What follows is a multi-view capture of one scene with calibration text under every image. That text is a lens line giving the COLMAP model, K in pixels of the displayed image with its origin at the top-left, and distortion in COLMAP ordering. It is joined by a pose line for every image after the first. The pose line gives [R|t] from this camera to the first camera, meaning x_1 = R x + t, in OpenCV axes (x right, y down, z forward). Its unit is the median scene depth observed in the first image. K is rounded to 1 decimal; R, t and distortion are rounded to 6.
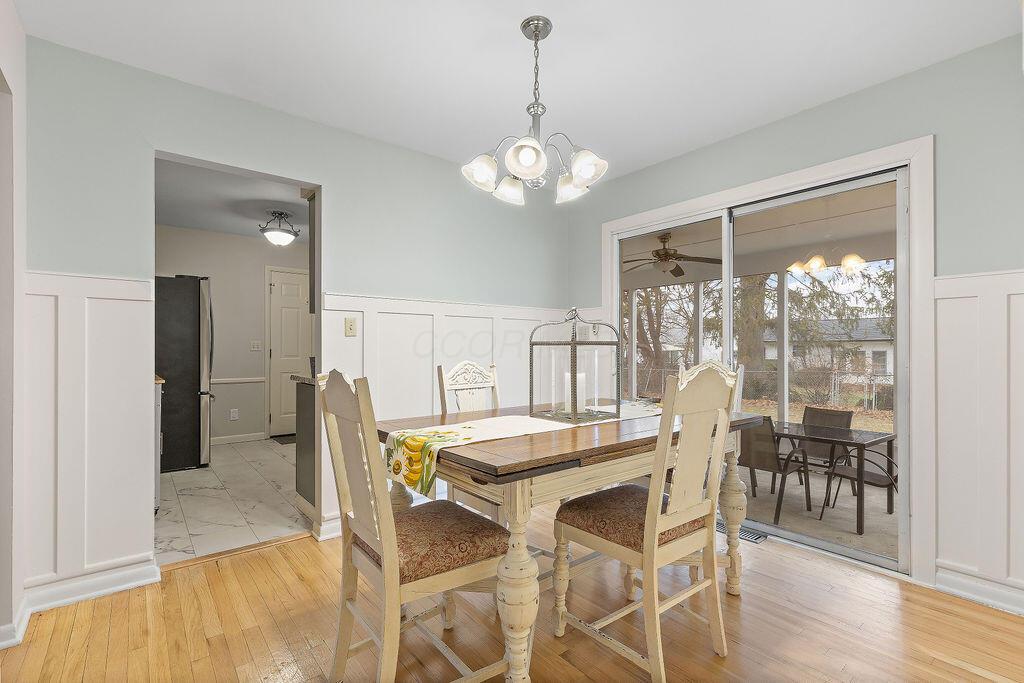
lens RADIAL K [[468.4, 0, 507.3], [0, 468.4, 344.7], [0, 0, 1]] dist [0.011145, -0.000943]
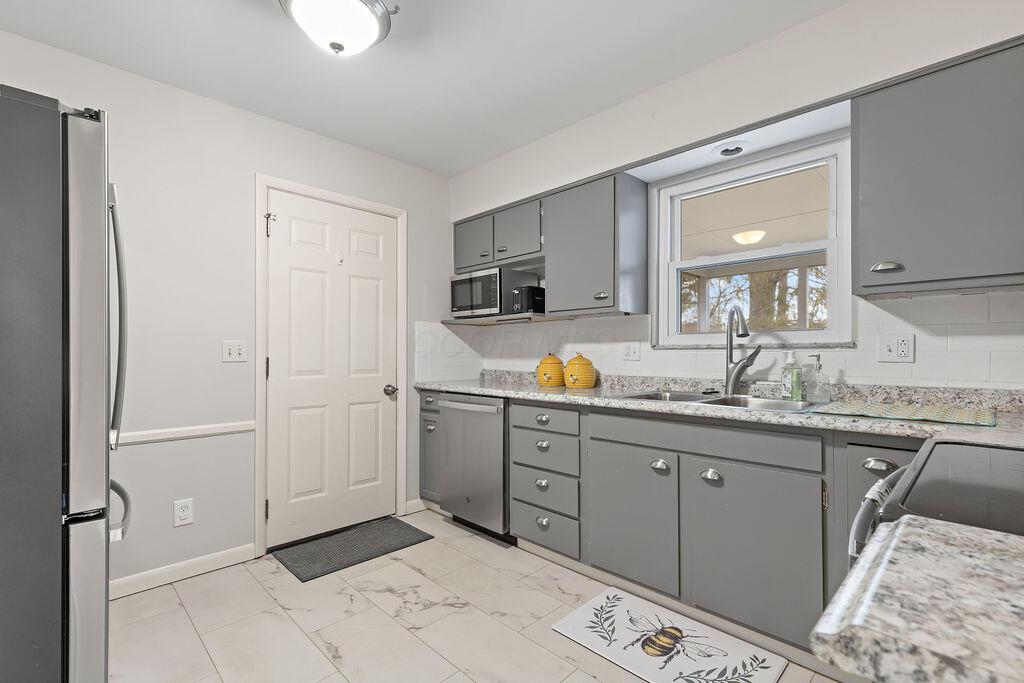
lens RADIAL K [[468.4, 0, 511.8], [0, 468.4, 350.6], [0, 0, 1]] dist [0.011145, -0.000943]
pose [[0.994401, -0.002546, 0.105644, -0.109501], [0.002707, 0.999995, -0.001384, 0.001078], [-0.105640, 0.001662, 0.994403, 0.180478]]
